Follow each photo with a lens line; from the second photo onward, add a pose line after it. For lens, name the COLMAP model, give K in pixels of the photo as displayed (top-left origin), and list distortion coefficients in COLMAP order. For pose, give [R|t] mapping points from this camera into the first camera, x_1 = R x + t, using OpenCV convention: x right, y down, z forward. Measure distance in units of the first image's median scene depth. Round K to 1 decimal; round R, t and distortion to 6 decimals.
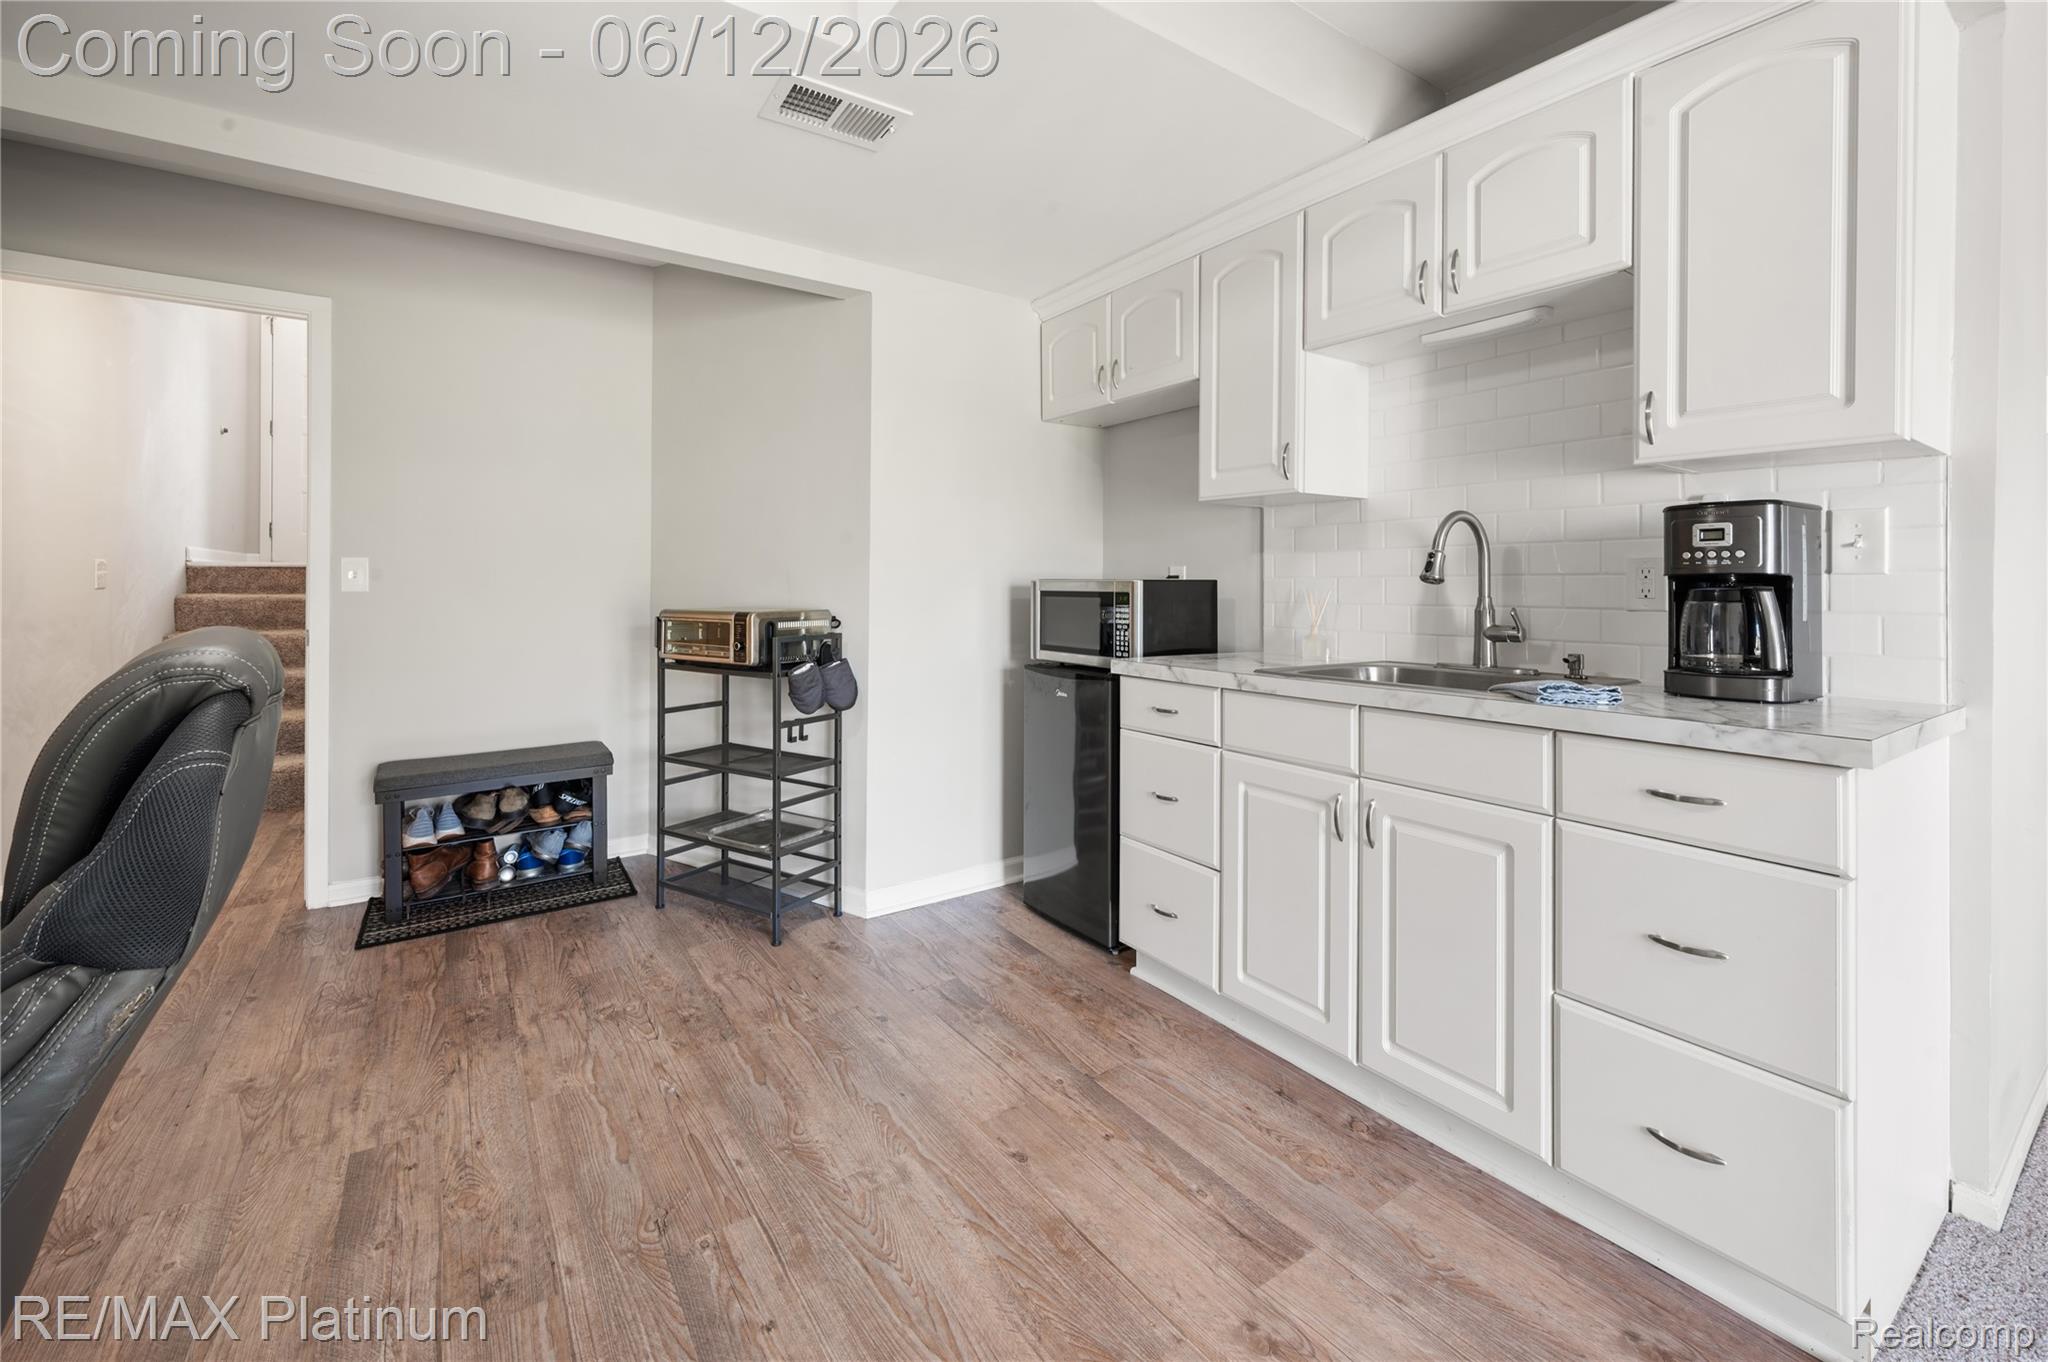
lens RADIAL K [[850.3, 0, 1020.7], [0, 850.3, 585.5], [0, 0, 1]] dist [0.000569, -0.000063]
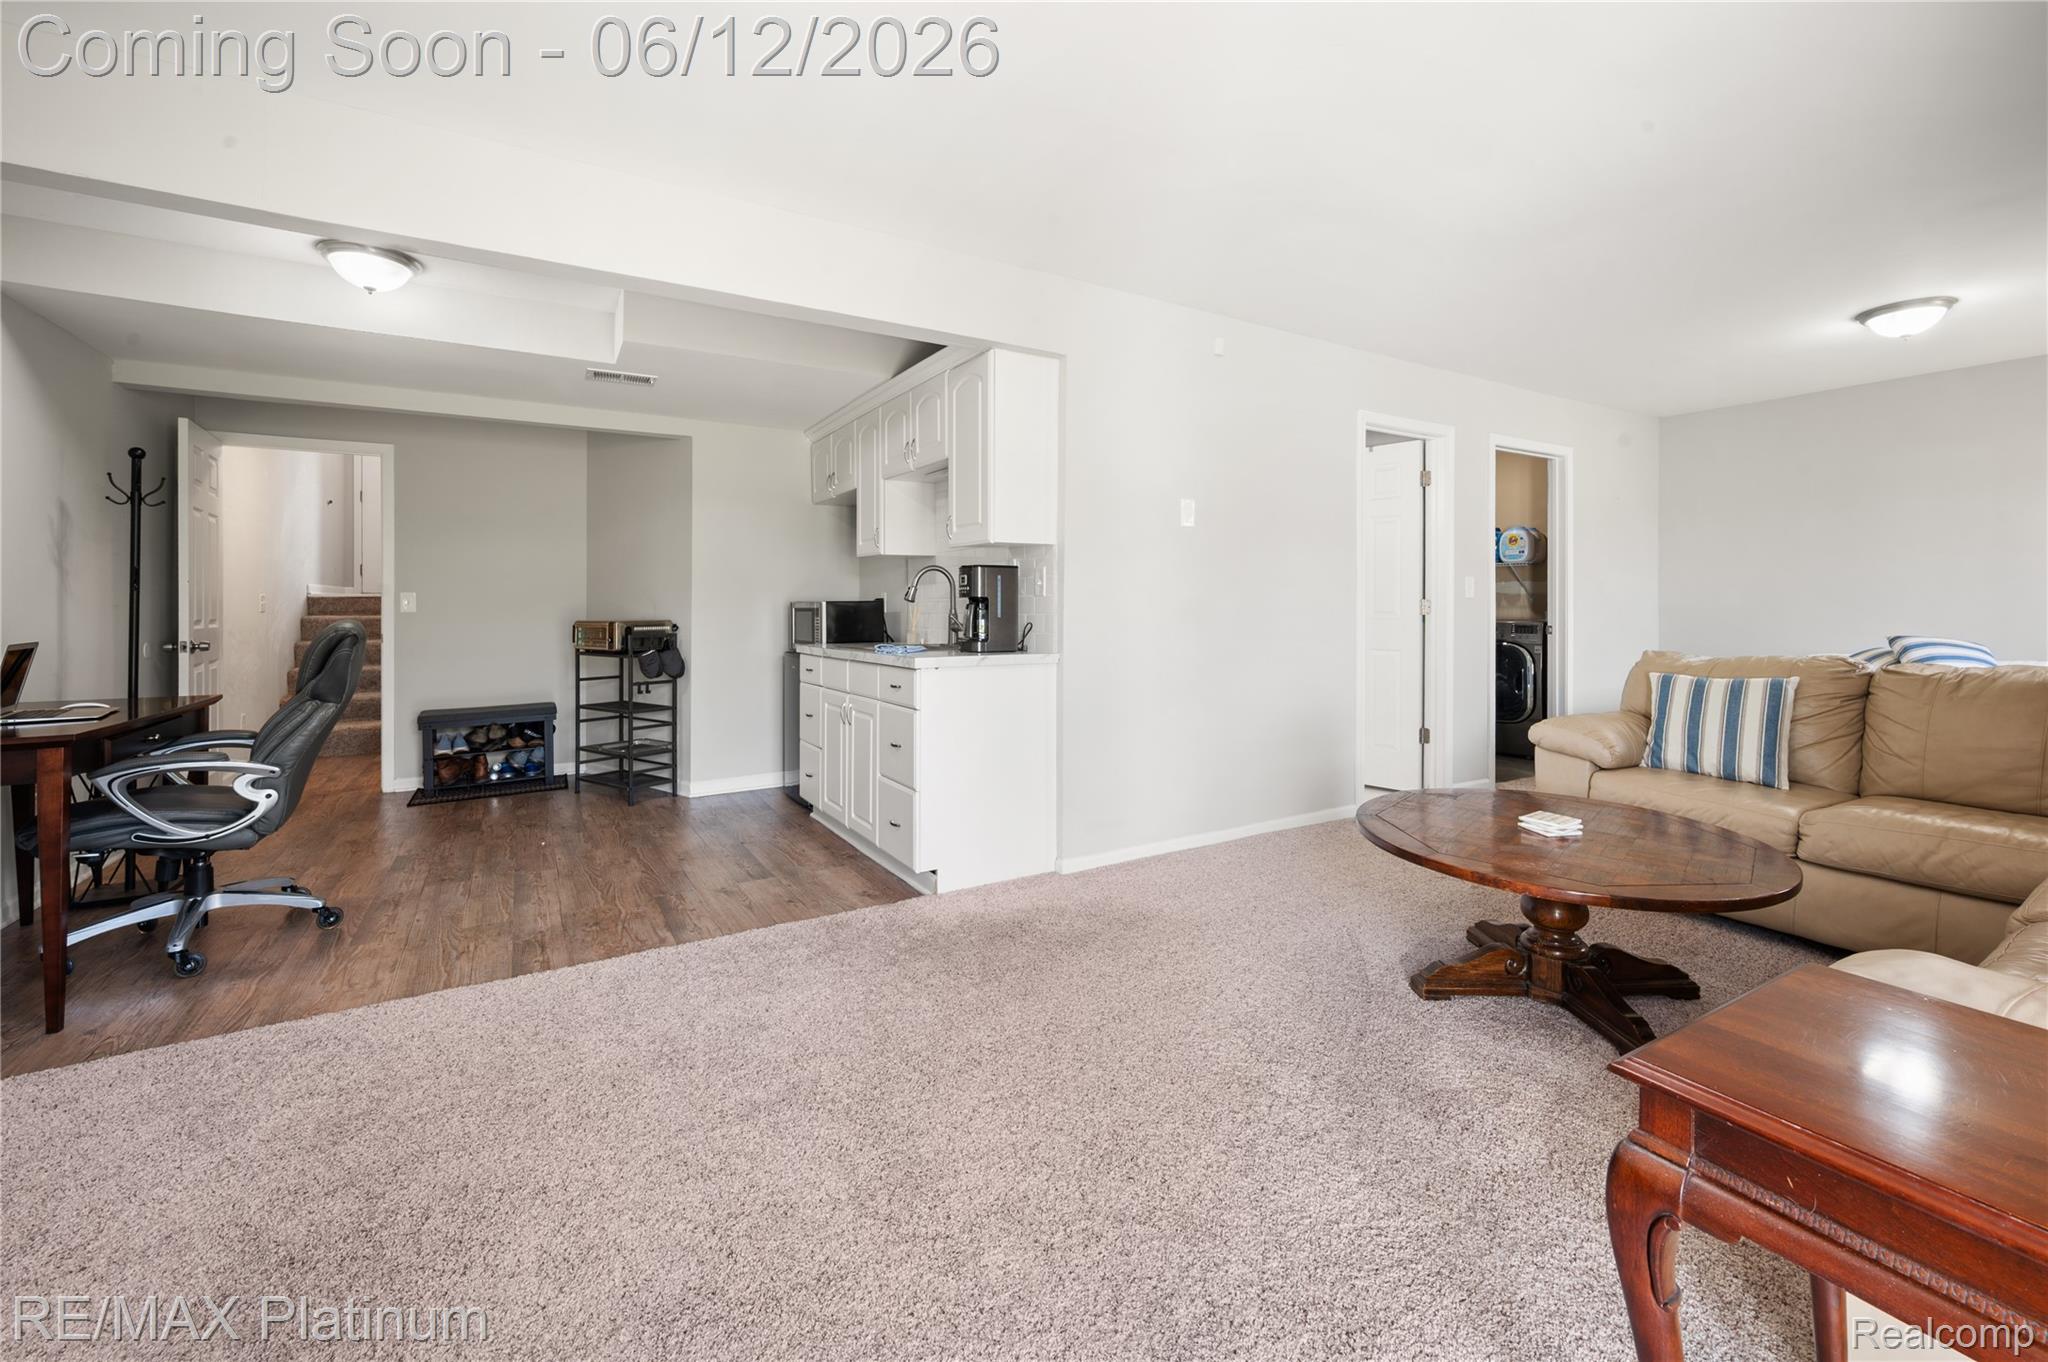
lens RADIAL K [[839.3, 0, 1018.5], [0, 839.3, 606.2], [0, 0, 1]] dist [-0.000296, 0.000035]
pose [[0.998296, -0.007940, -0.057803, 0.572489], [0.007887, 0.999968, -0.001150, 0.007544], [0.057810, 0.000692, 0.998327, -0.652290]]
